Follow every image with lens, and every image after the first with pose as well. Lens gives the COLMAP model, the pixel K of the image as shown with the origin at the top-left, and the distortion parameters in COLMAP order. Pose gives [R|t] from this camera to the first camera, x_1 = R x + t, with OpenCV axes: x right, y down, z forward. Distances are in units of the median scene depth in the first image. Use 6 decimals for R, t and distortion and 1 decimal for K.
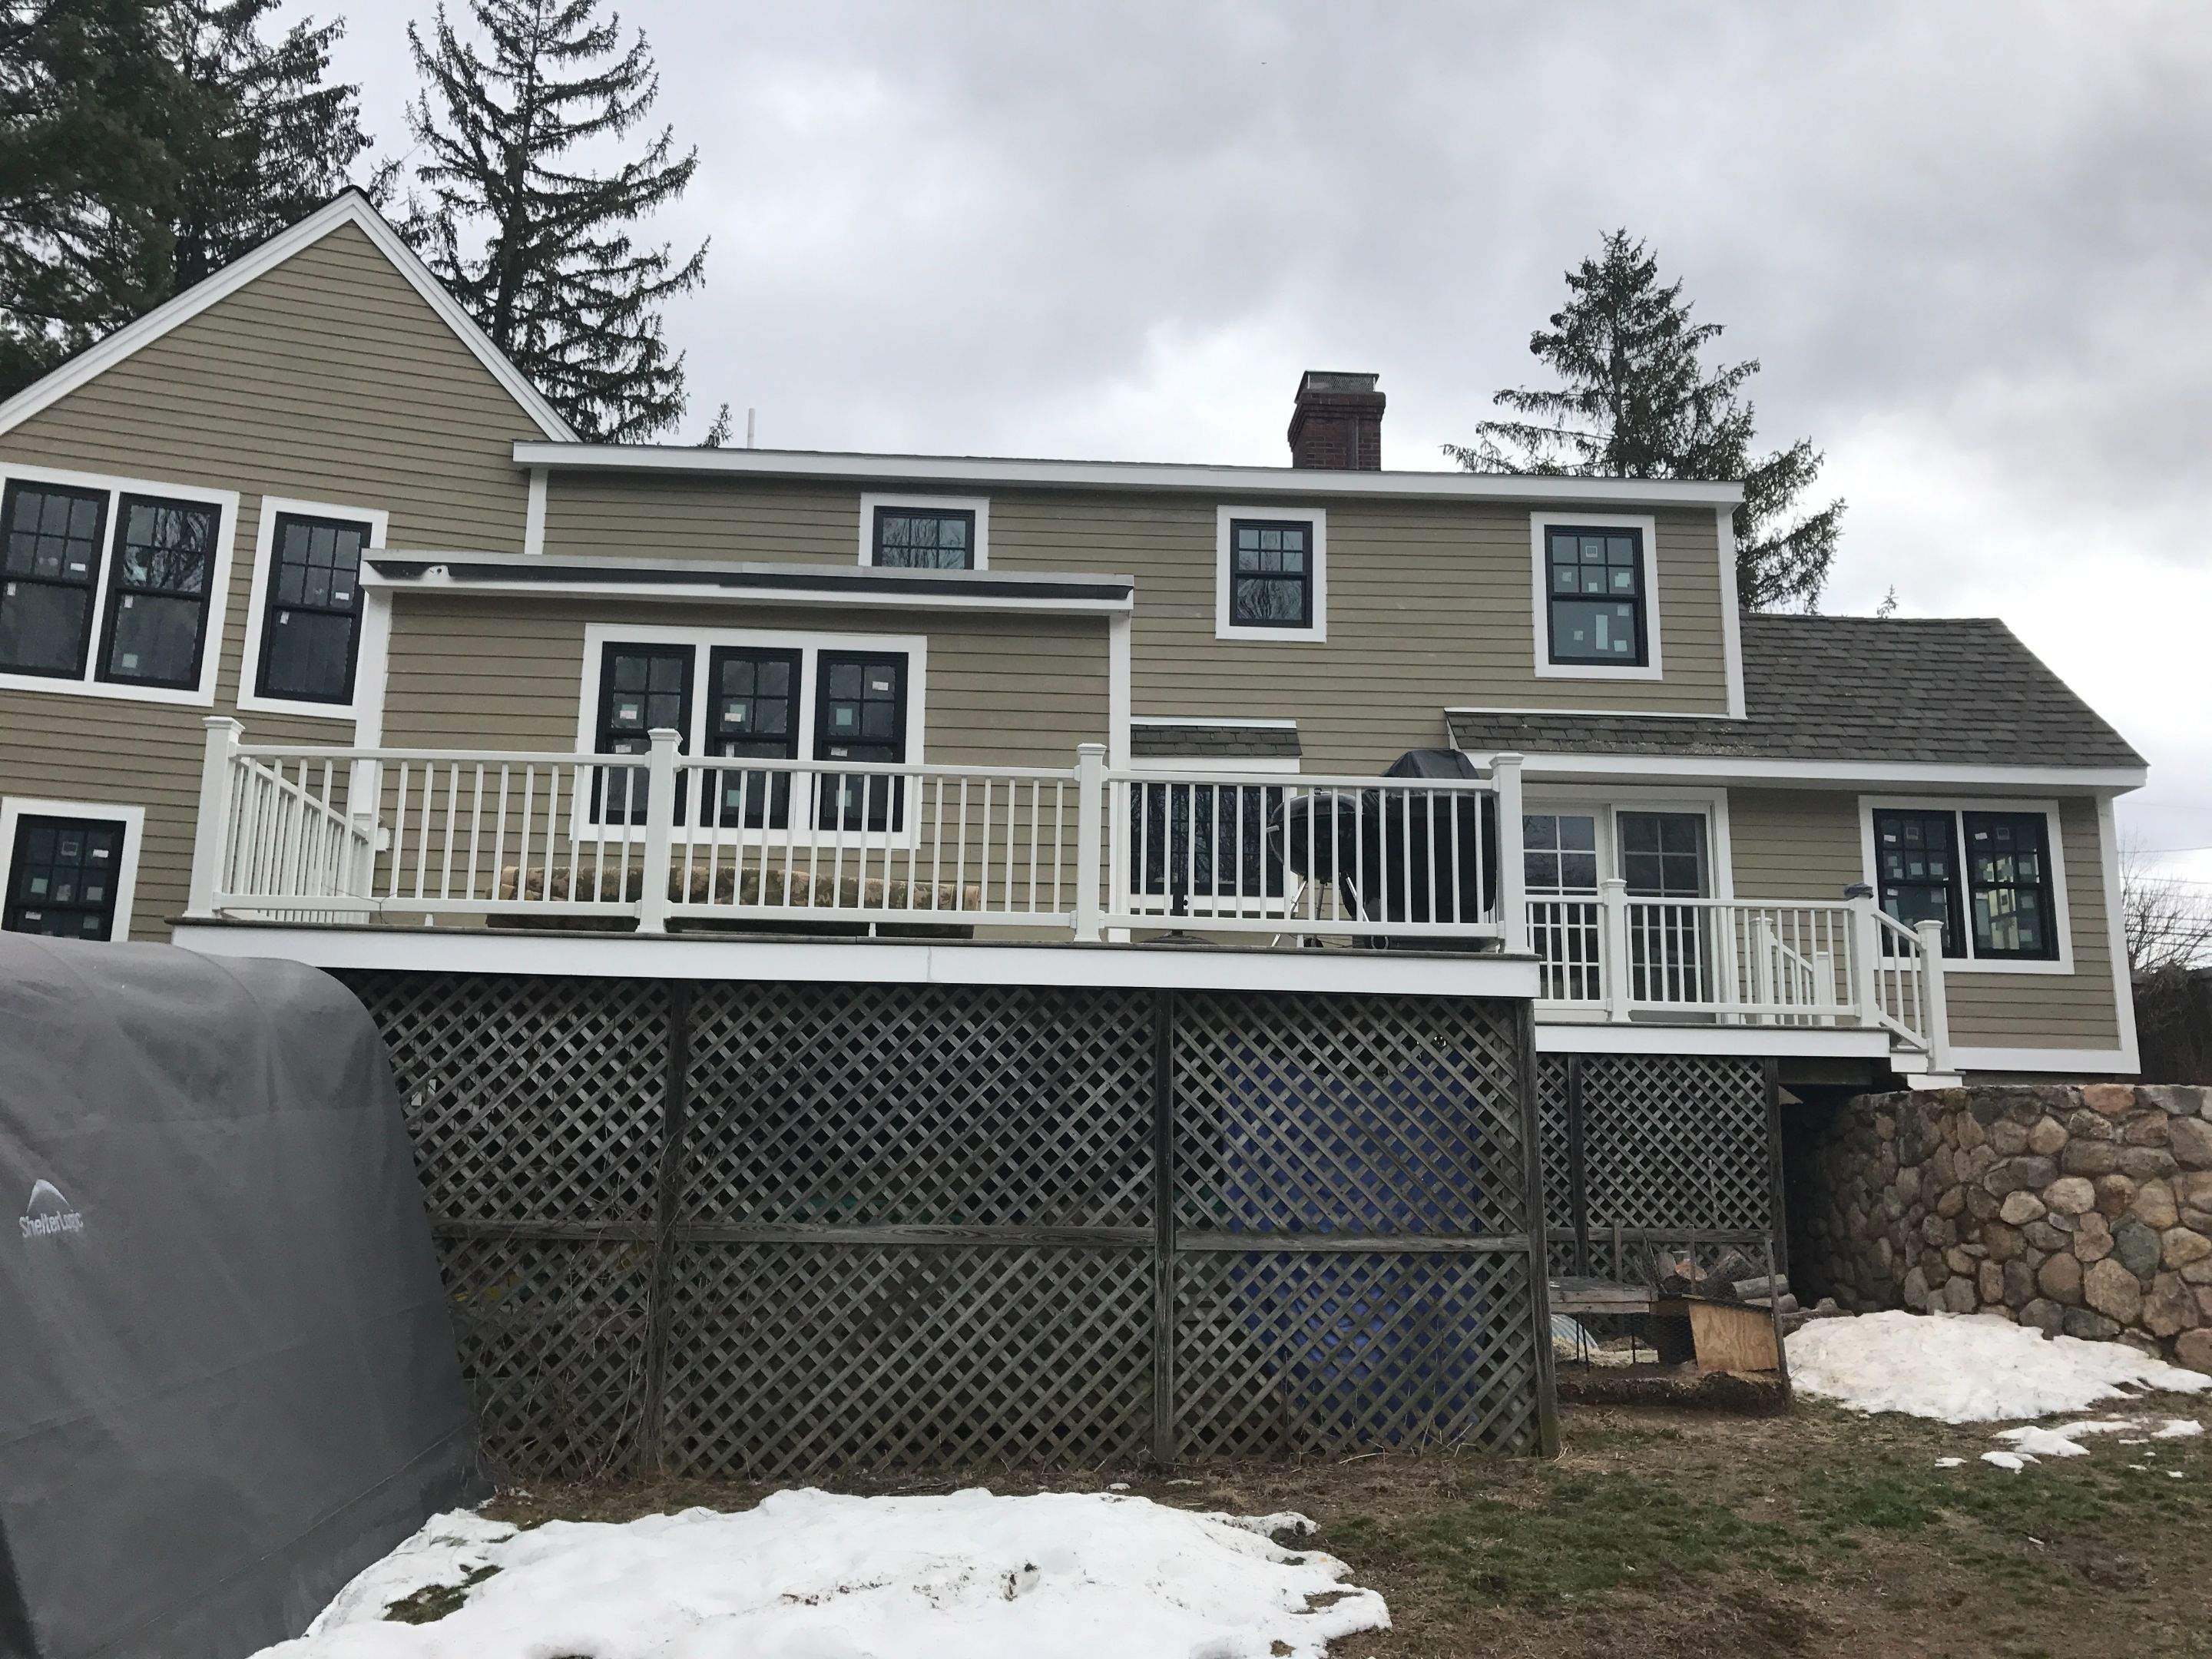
lens RADIAL K [[1790.9, 0, 1086.9], [0, 1790.9, 825.0], [0, 0, 1]] dist [0.043129, -0.027782]
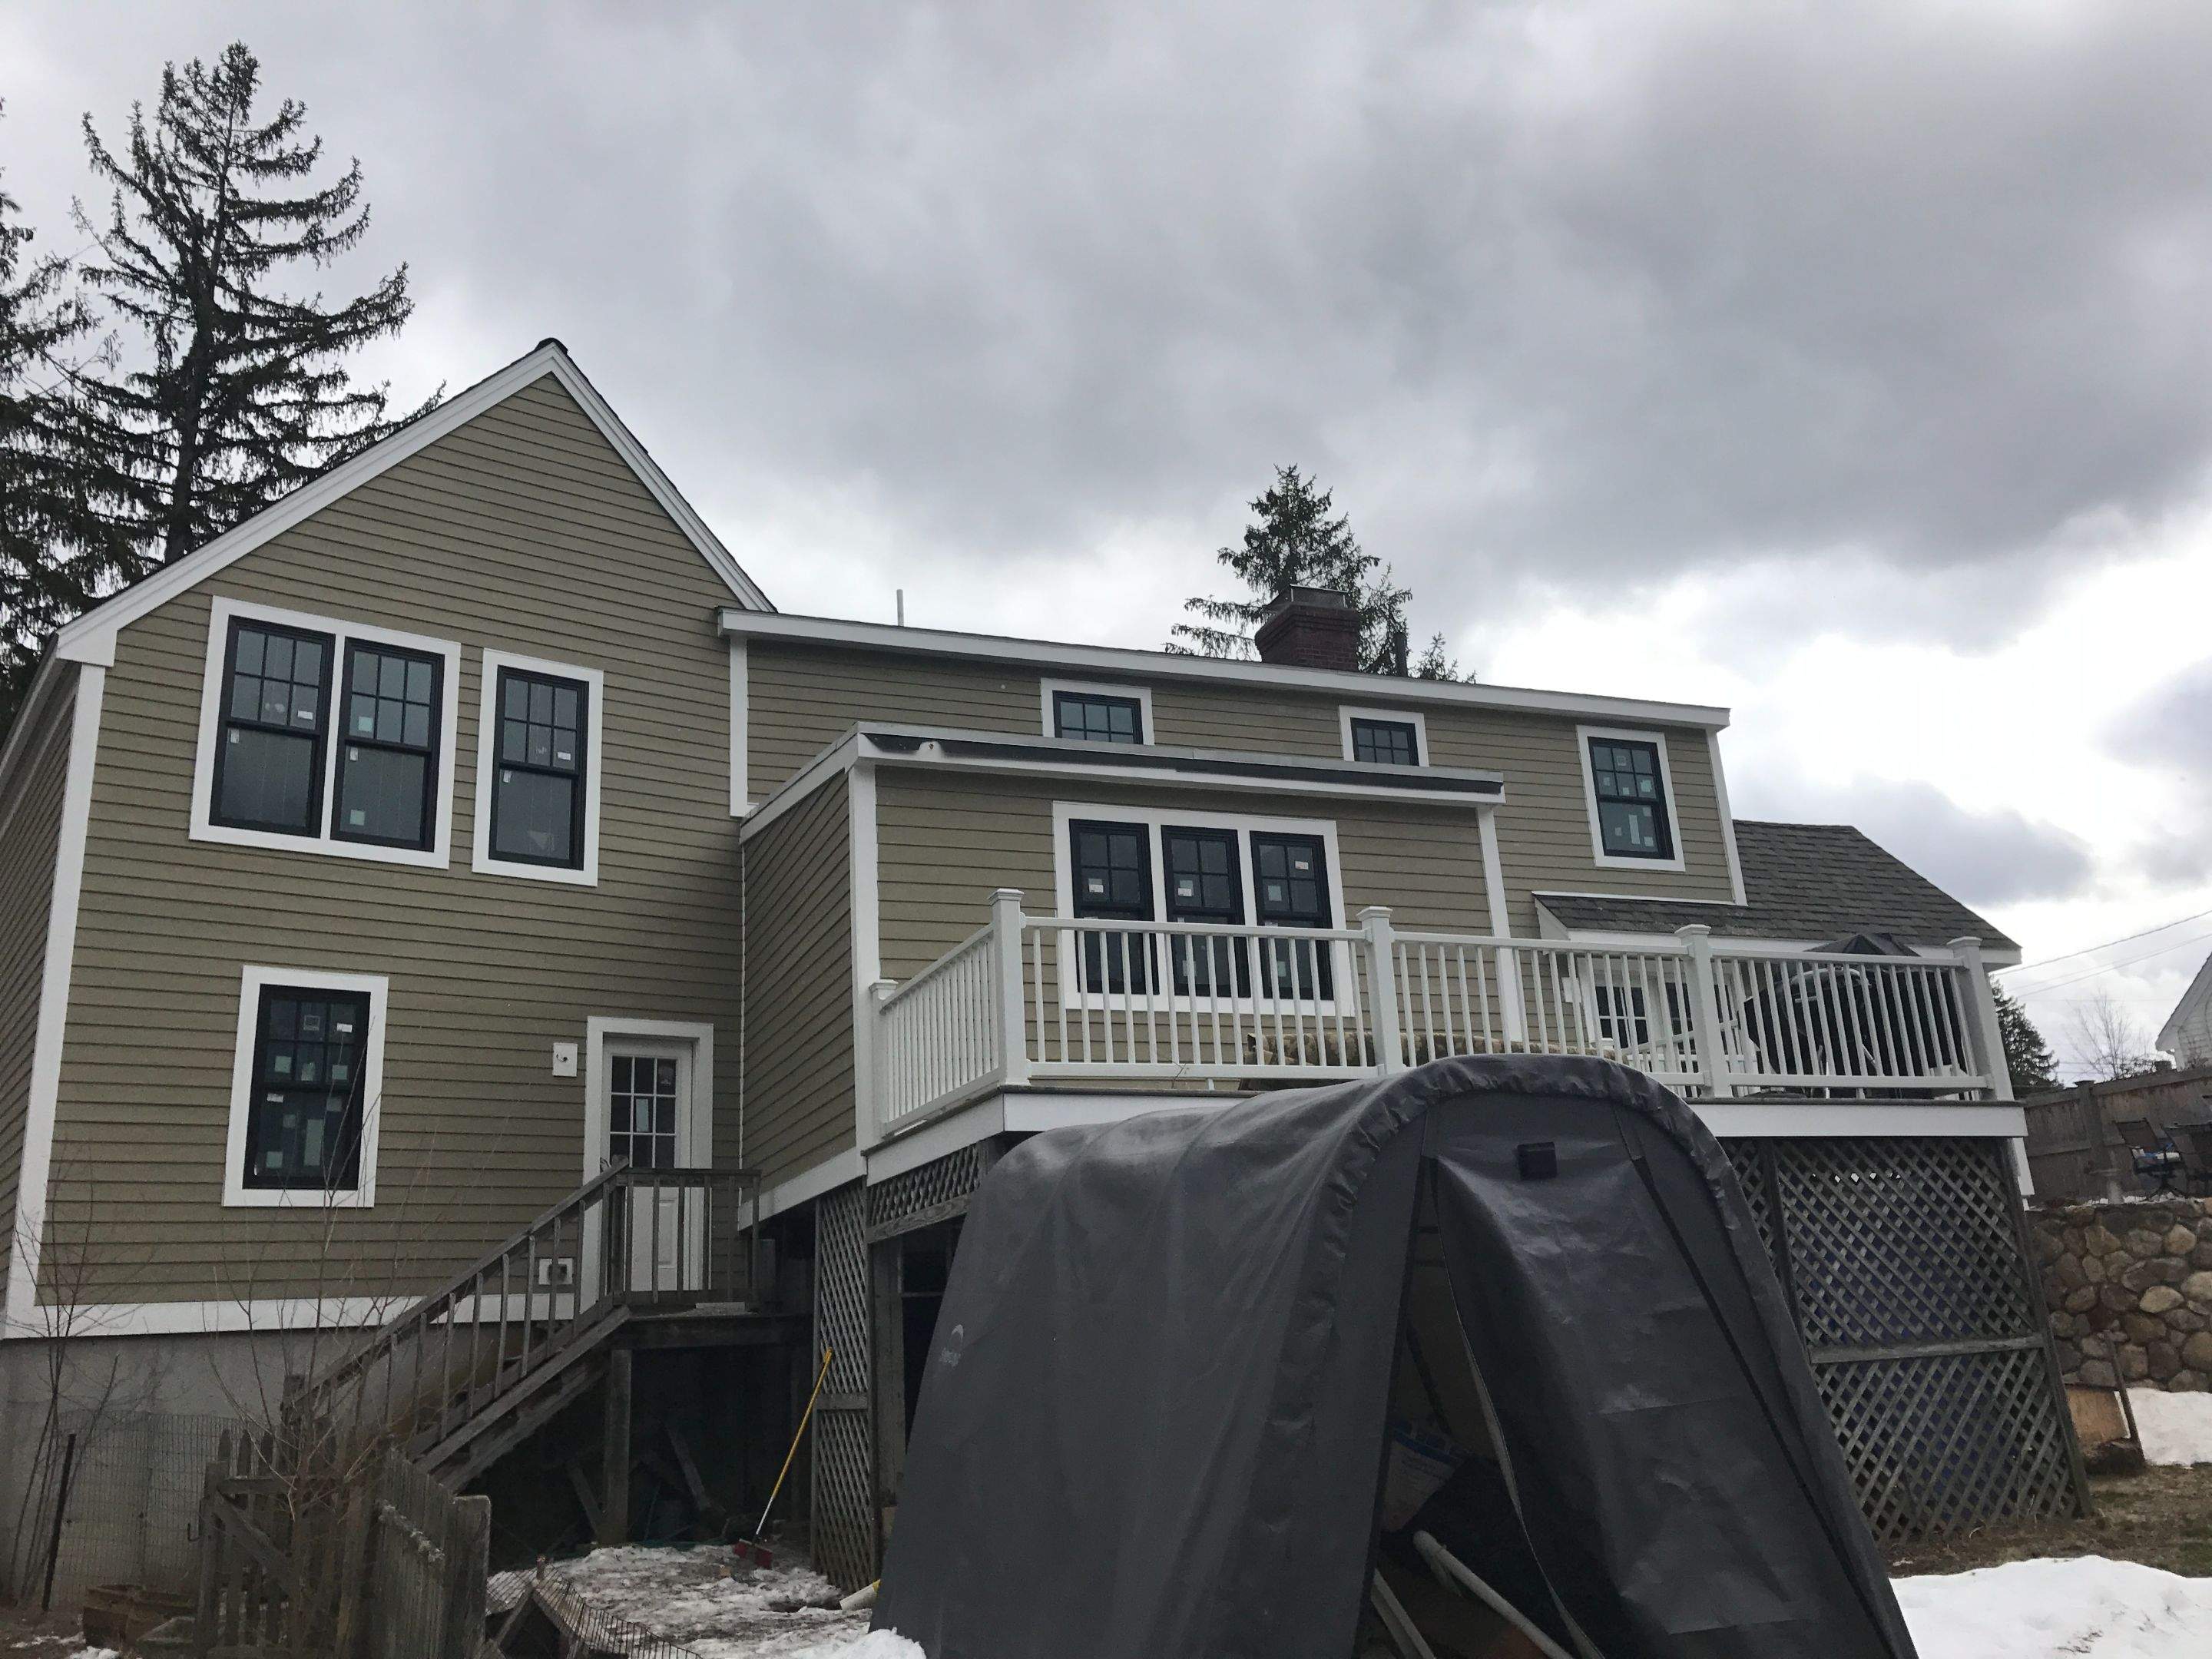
lens RADIAL K [[1790.9, 0, 1084.2], [0, 1790.9, 834.1], [0, 0, 1]] dist [0.043129, -0.027782]
pose [[0.945817, 0.028122, 0.323480, -0.438401], [0.000992, 0.995987, -0.089489, 0.000078], [-0.324699, 0.084961, 0.941994, 0.014285]]
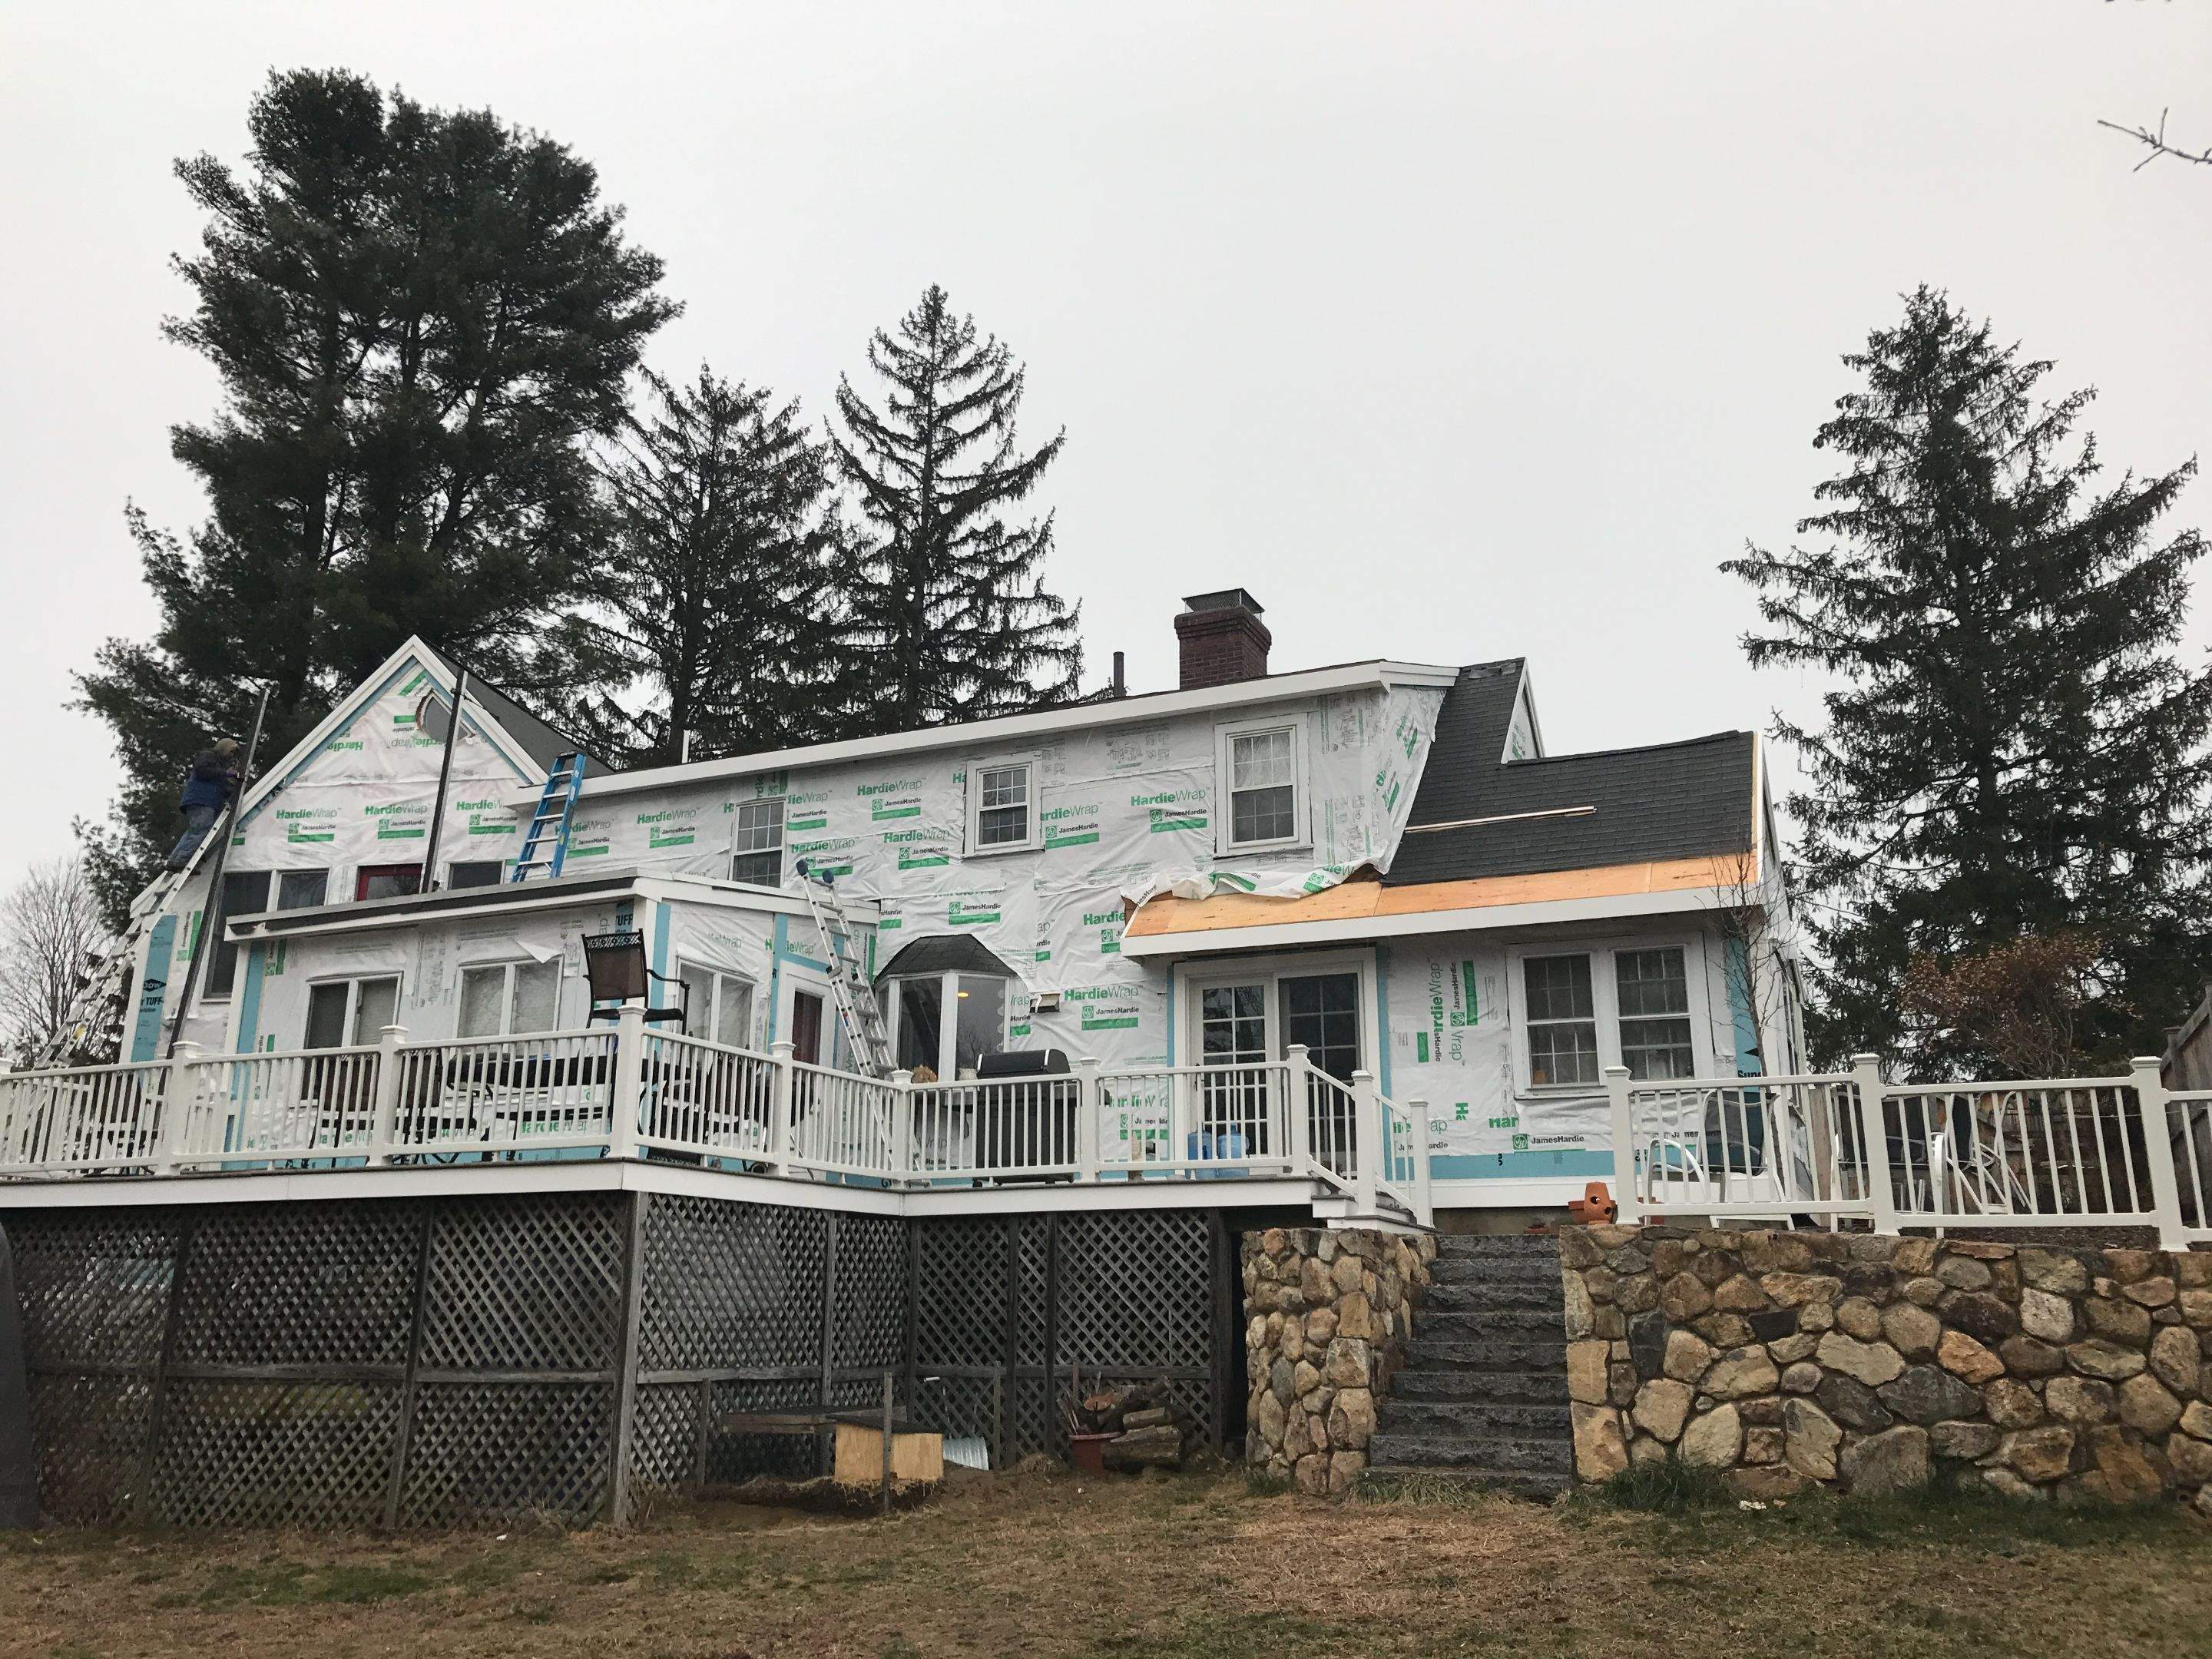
lens RADIAL K [[1790.9, 0, 1089.6], [0, 1790.9, 823.7], [0, 0, 1]] dist [0.043129, -0.027782]
pose [[0.887446, -0.134874, -0.440737, 0.682576], [0.099157, 0.989705, -0.103212, -0.000180], [0.450120, 0.047892, 0.891683, -0.032862]]
